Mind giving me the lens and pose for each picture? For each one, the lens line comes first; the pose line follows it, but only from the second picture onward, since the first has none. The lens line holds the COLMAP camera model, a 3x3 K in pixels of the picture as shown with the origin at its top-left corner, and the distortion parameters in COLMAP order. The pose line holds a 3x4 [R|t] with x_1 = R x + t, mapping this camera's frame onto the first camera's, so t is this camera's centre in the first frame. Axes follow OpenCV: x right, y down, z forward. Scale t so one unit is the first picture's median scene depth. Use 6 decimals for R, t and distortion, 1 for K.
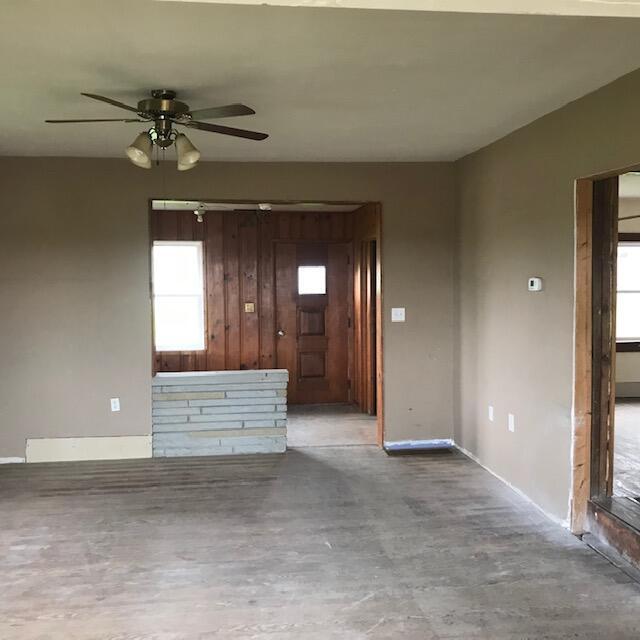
lens RADIAL K [[699.8, 0, 320.0], [0, 699.8, 320.0], [0, 0, 1]] dist [0.116851, -0.261361]
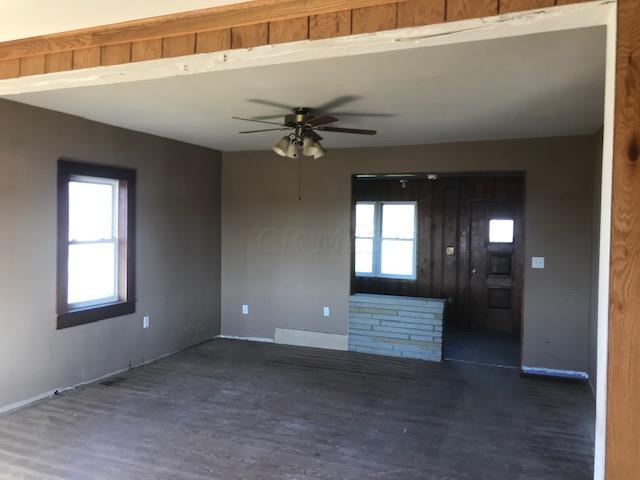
lens RADIAL K [[524.2, 0, 320.0], [0, 524.2, 240.0], [0, 0, 1]] dist [0.031584, -0.004185]
pose [[0.872814, 0.037145, -0.486638, 0.229593], [-0.050129, 0.998649, -0.013682, -0.015592], [0.485472, 0.036336, 0.873497, 0.021146]]
